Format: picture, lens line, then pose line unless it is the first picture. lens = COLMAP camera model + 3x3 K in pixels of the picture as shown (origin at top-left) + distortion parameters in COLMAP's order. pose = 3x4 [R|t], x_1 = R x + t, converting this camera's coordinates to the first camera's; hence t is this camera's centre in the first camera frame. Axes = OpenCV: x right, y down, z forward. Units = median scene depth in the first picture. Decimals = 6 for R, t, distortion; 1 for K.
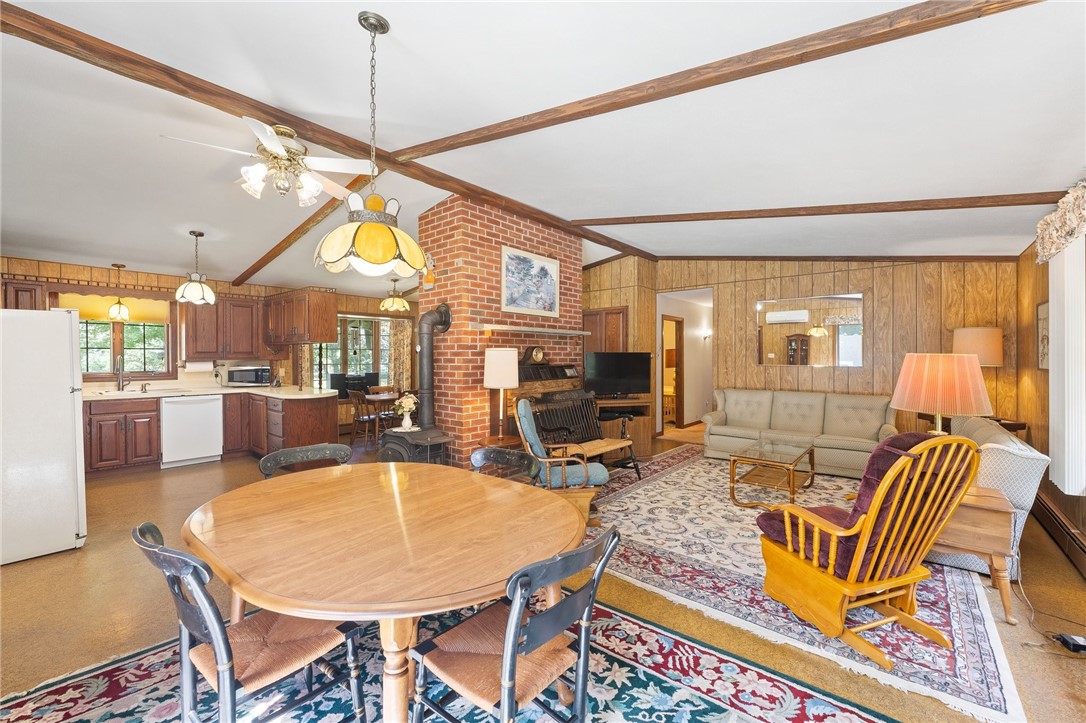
lens RADIAL K [[437.1, 0, 544.4], [0, 437.1, 358.0], [0, 0, 1]] dist [-0.004638, 0.000144]
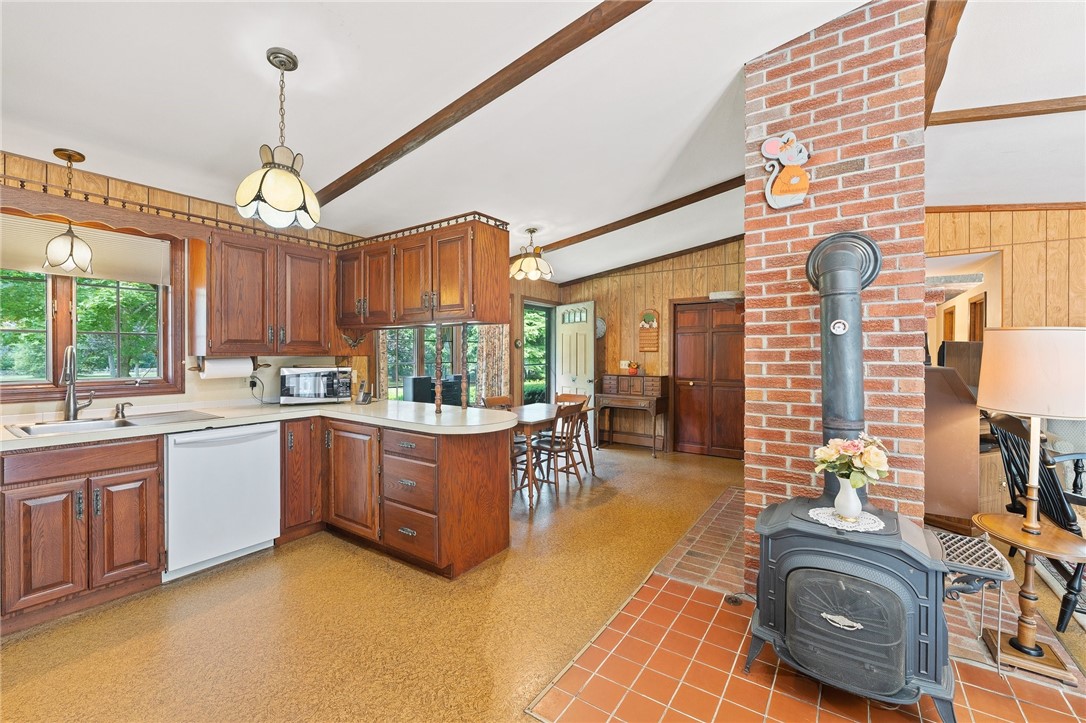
lens RADIAL K [[437.1, 0, 537.8], [0, 437.1, 352.7], [0, 0, 1]] dist [-0.004638, 0.000144]
pose [[0.995711, -0.000380, 0.092518, -0.542659], [0.001095, 0.999970, -0.007683, 0.006218], [-0.092513, 0.007751, 0.995681, 0.510802]]
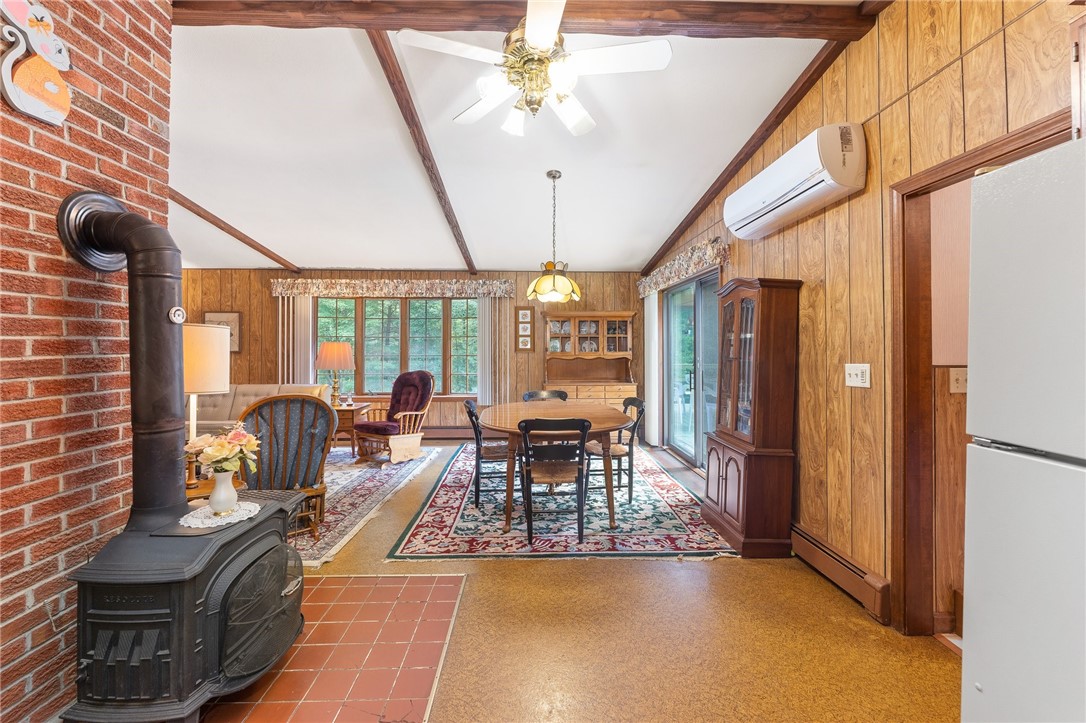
lens RADIAL K [[437.1, 0, 544.3], [0, 437.1, 349.0], [0, 0, 1]] dist [-0.004638, 0.000144]
pose [[-0.673236, -0.003203, 0.739421, -0.688126], [-0.003231, 0.999994, 0.001390, 0.005576], [-0.739421, -0.001453, -0.673242, 0.876754]]
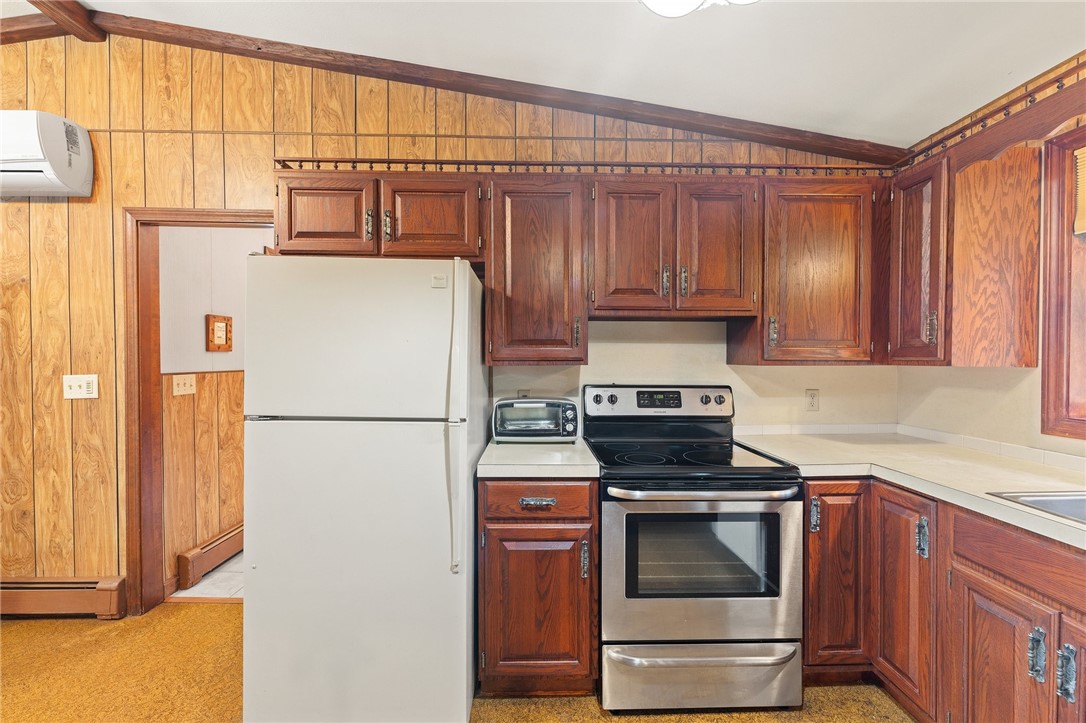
lens RADIAL K [[437.1, 0, 549.8], [0, 437.1, 362.2], [0, 0, 1]] dist [-0.004638, 0.000144]
pose [[-0.742892, -0.000214, -0.669412, -0.628540], [-0.005533, 0.999968, 0.005821, 0.002485], [0.669389, 0.008028, -0.742869, 0.975812]]
